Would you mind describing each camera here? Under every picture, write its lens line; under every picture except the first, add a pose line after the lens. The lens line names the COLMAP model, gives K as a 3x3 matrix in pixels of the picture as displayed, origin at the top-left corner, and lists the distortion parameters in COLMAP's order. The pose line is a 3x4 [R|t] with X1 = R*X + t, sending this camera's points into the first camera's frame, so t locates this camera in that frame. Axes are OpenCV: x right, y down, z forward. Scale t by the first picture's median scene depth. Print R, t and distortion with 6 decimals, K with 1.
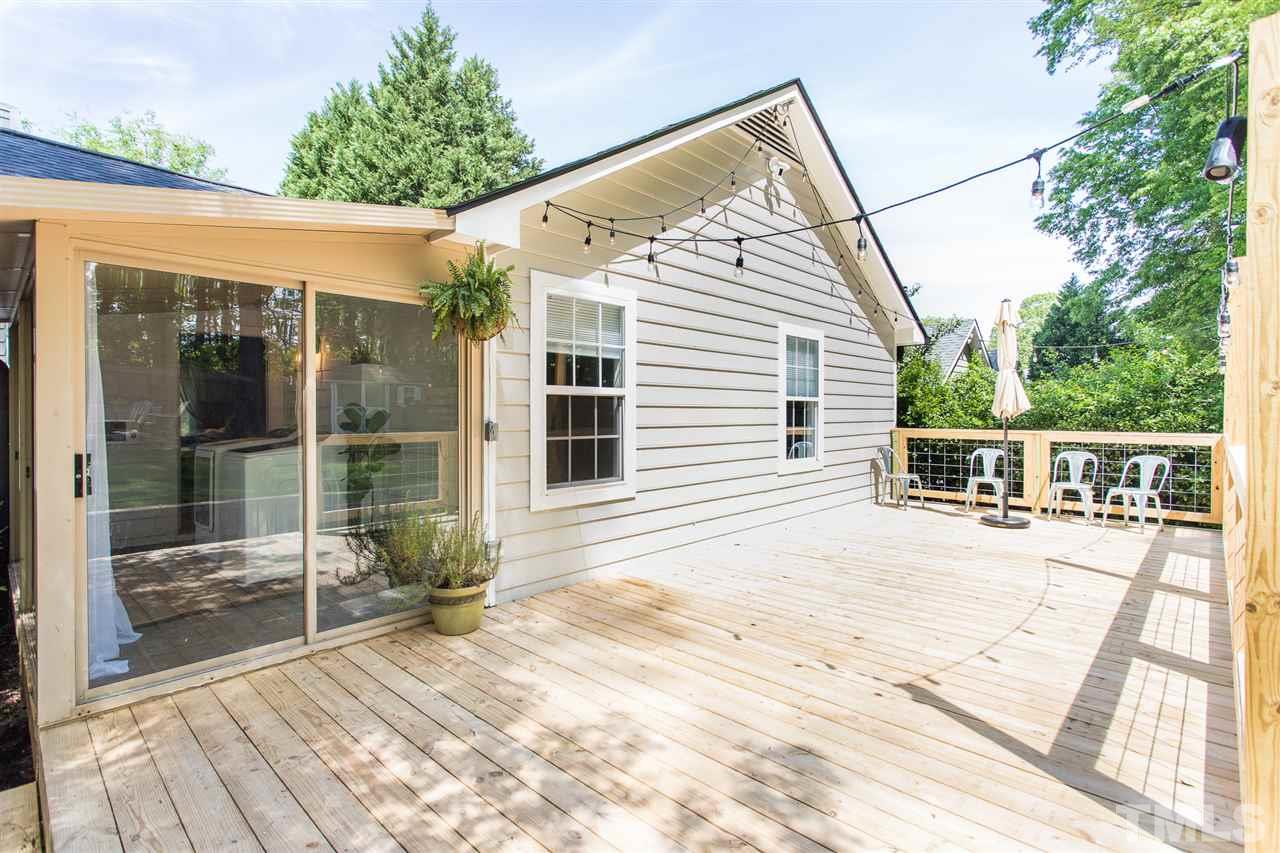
lens RADIAL K [[611.0, 0, 638.7], [0, 611.0, 421.3], [0, 0, 1]] dist [0.008071, -0.000746]
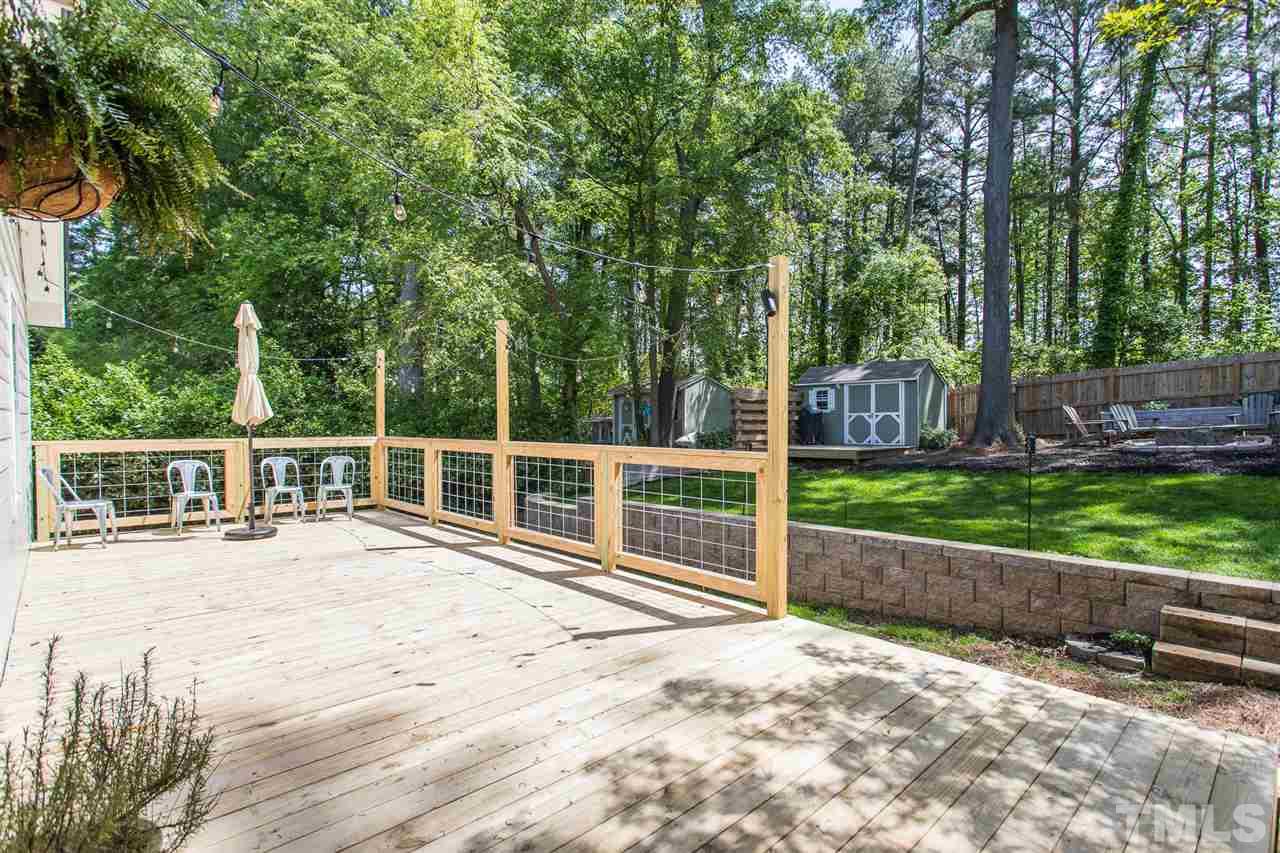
lens RADIAL K [[611.0, 0, 643.7], [0, 611.0, 425.1], [0, 0, 1]] dist [0.008071, -0.000746]
pose [[0.061971, -0.003285, 0.998073, -0.332617], [0.010802, 0.999938, 0.002621, -0.002573], [-0.998020, 0.010619, 0.062002, 0.321066]]
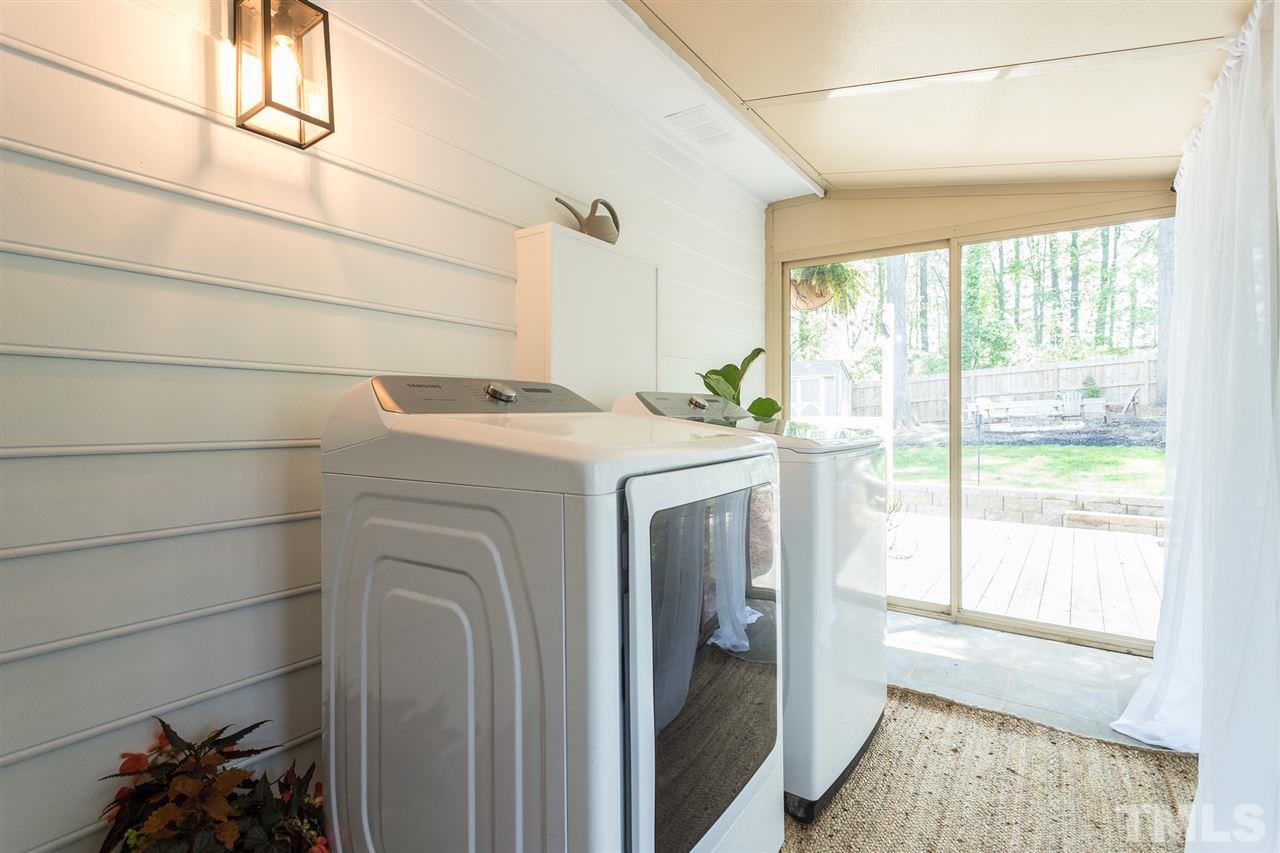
lens RADIAL K [[611.0, 0, 639.1], [0, 611.0, 420.7], [0, 0, 1]] dist [0.008071, -0.000746]
pose [[-0.150616, -0.012436, 0.988514, -0.669897], [0.003835, 0.999906, 0.013164, 0.010956], [-0.988585, 0.005773, -0.150554, 0.785615]]
